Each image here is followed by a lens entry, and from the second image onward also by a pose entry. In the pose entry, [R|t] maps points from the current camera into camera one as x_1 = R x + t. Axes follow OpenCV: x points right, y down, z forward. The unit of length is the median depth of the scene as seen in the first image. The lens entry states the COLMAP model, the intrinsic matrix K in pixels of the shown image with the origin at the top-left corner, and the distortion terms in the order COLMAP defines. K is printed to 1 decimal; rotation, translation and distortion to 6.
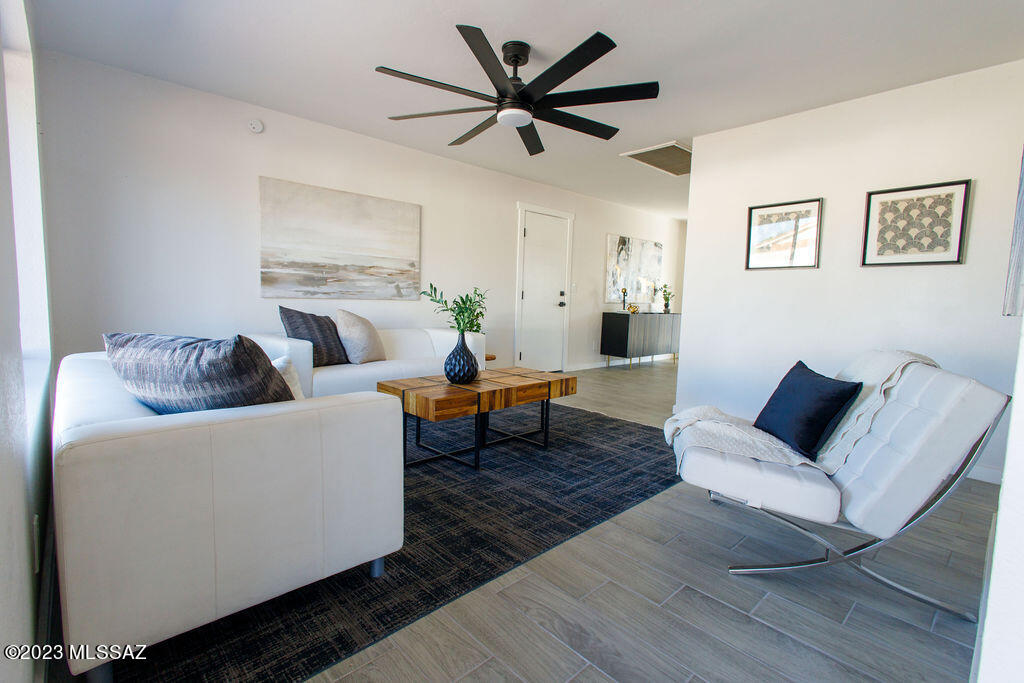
lens RADIAL K [[468.0, 0, 514.2], [0, 468.0, 341.0], [0, 0, 1]] dist [0.003355, 0.000094]
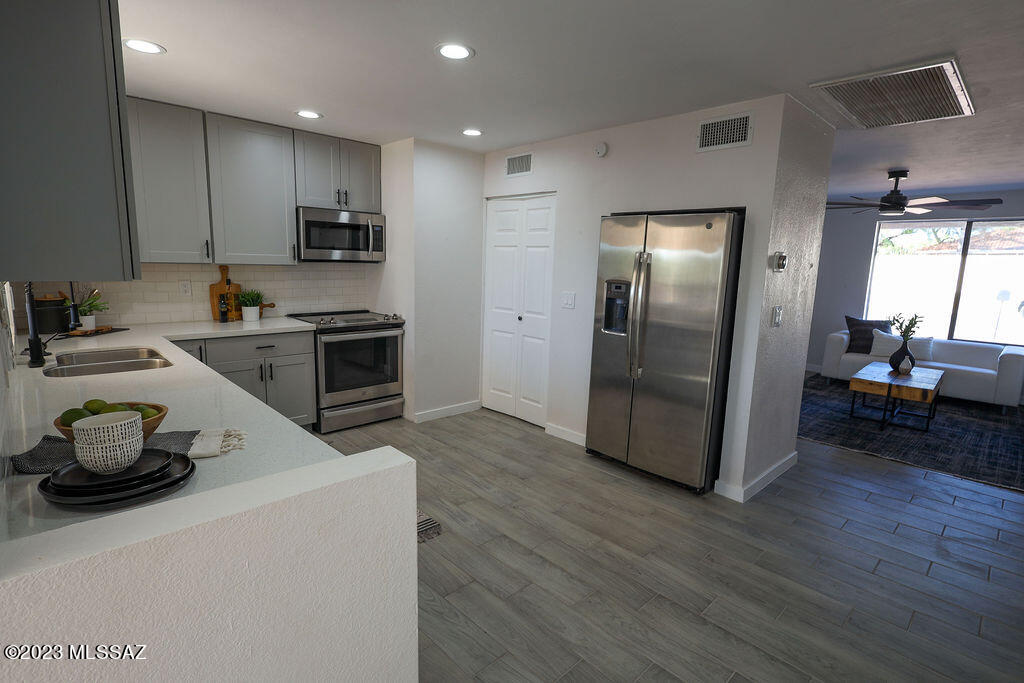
lens RADIAL K [[489.8, 0, 511.8], [0, 489.8, 341.1], [0, 0, 1]] dist [0.002310, 0.000504]
pose [[-0.998188, -0.054407, -0.025704, 1.347040], [-0.059065, 0.967519, 0.245802, -0.369972], [0.011496, 0.246875, -0.968979, 2.727215]]
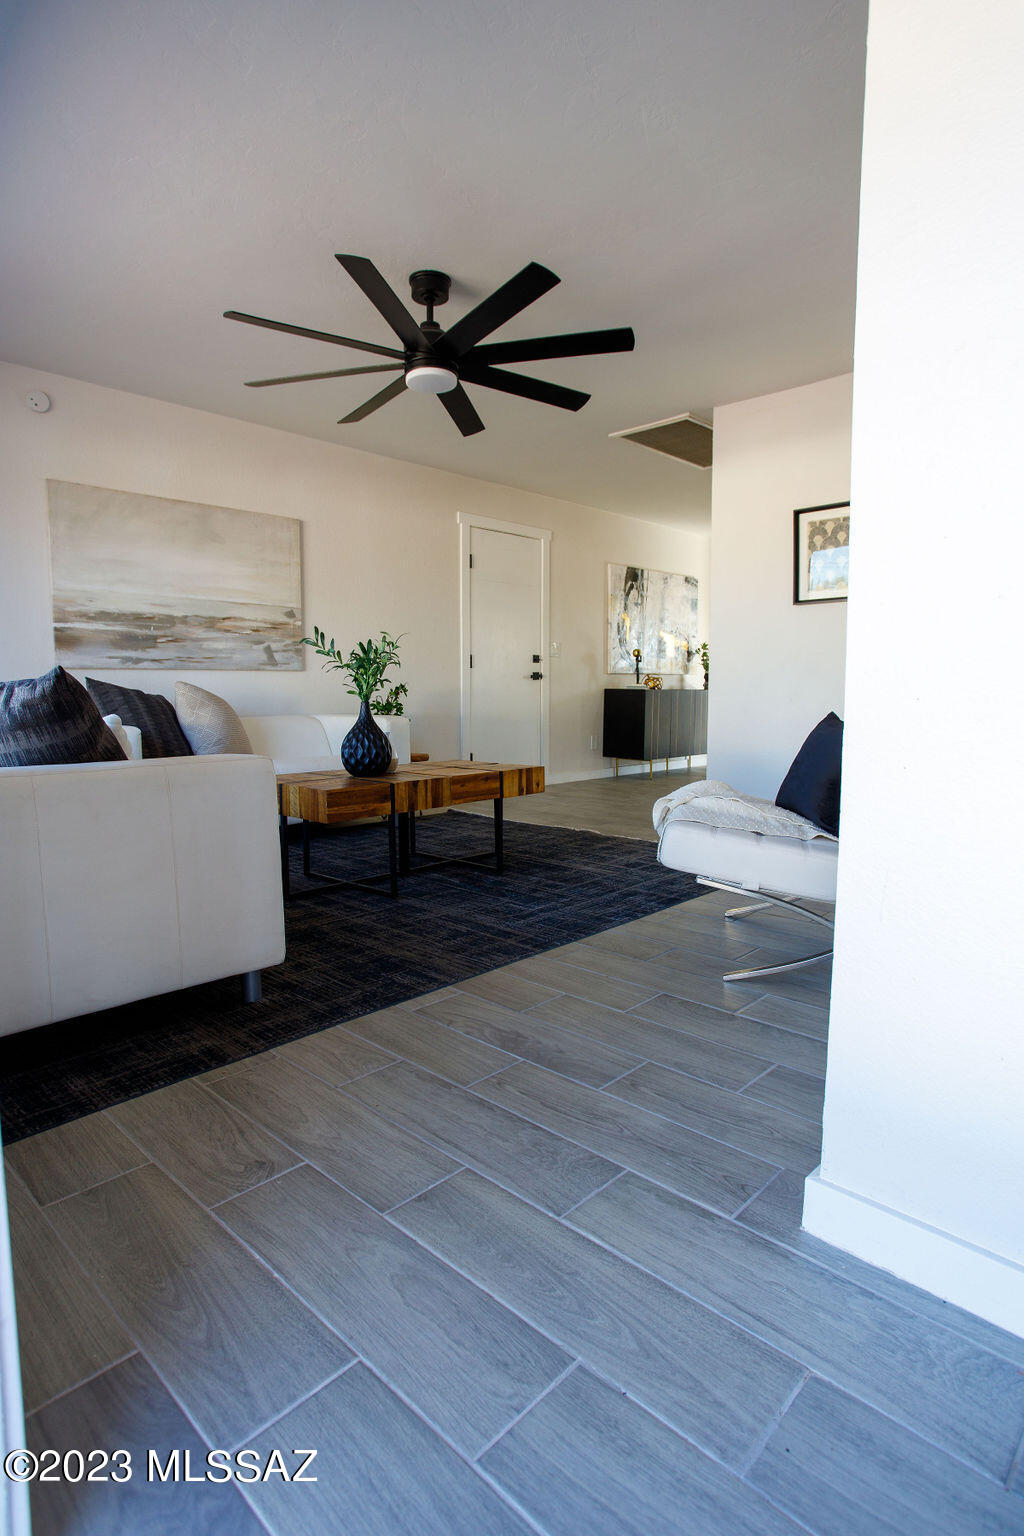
lens RADIAL K [[795.9, 0, 517.7], [0, 795.9, 773.2], [0, 0, 1]] dist [-0.044392, 0.001523]
pose [[0.997956, -0.037455, 0.051771, 0.044044], [0.036475, 0.999140, 0.019744, 0.073576], [-0.052466, -0.017816, 0.998464, -0.152824]]
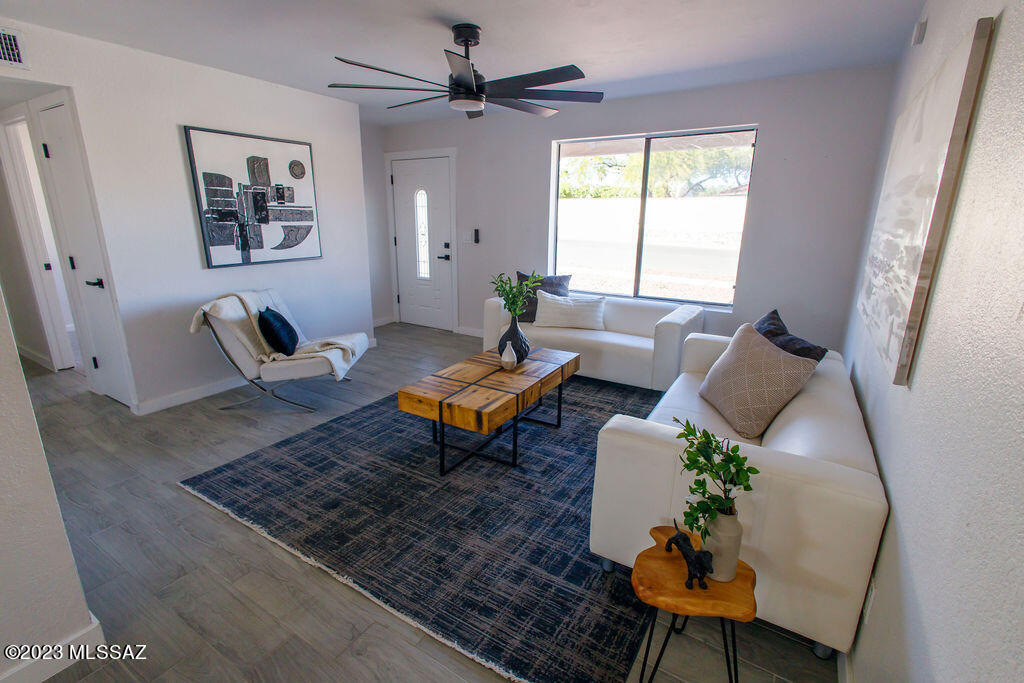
lens RADIAL K [[464.0, 0, 509.7], [0, 464.0, 334.8], [0, 0, 1]] dist [0.001592, -0.000021]
pose [[-0.967681, 0.028513, -0.250559, 0.167855], [-0.057482, 0.942490, 0.329255, -0.334300], [0.245537, 0.333017, -0.910391, 2.028070]]
